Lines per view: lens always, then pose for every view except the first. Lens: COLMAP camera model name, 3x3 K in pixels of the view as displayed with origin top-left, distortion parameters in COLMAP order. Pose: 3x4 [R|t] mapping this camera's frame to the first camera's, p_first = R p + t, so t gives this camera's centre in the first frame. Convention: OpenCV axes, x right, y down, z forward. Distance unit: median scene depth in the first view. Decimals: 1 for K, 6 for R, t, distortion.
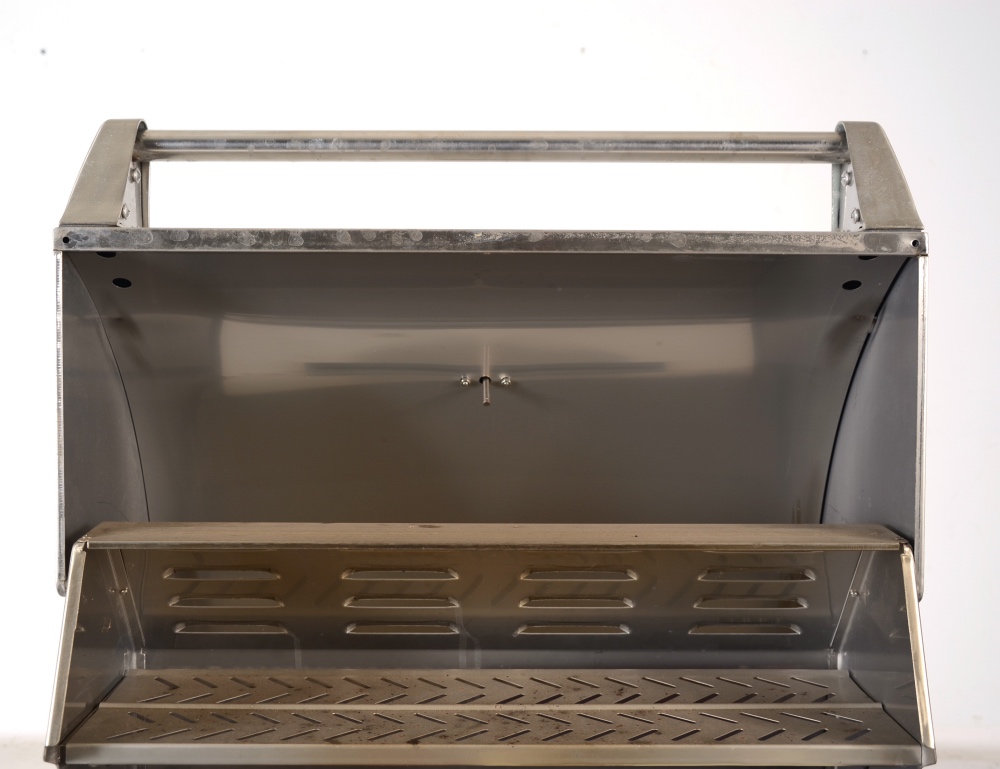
lens RADIAL K [[1213.6, 0, 500.0], [0, 1213.6, 384.5], [0, 0, 1]] dist [0.009841, 0.023584]
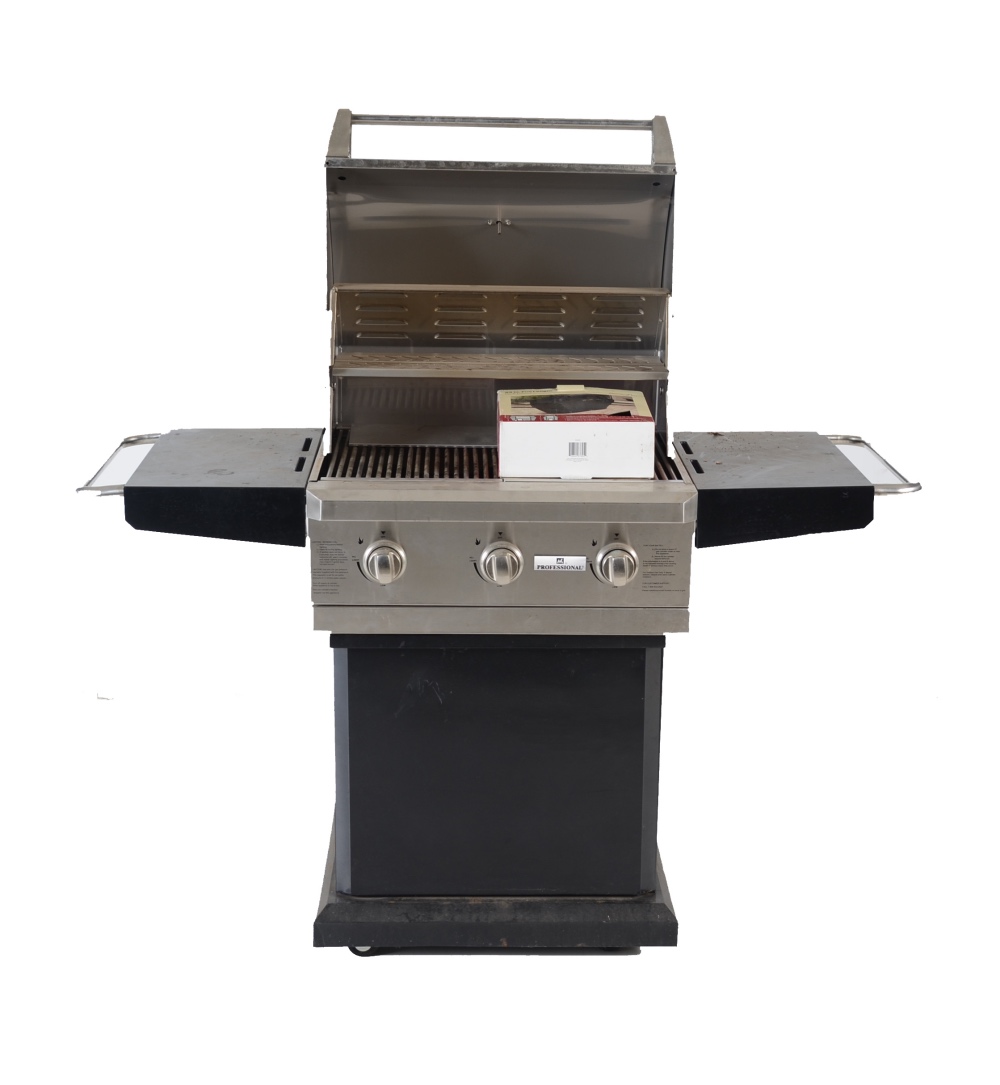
lens RADIAL K [[1915.5, 0, 528.5], [0, 1915.5, 542.5], [0, 0, 1]] dist [0.040250, 0.042064]
pose [[0.999890, 0.011149, 0.009788, 0.016255], [-0.012709, 0.984061, 0.177378, -0.058611], [-0.007654, -0.177483, 0.984094, -2.937529]]
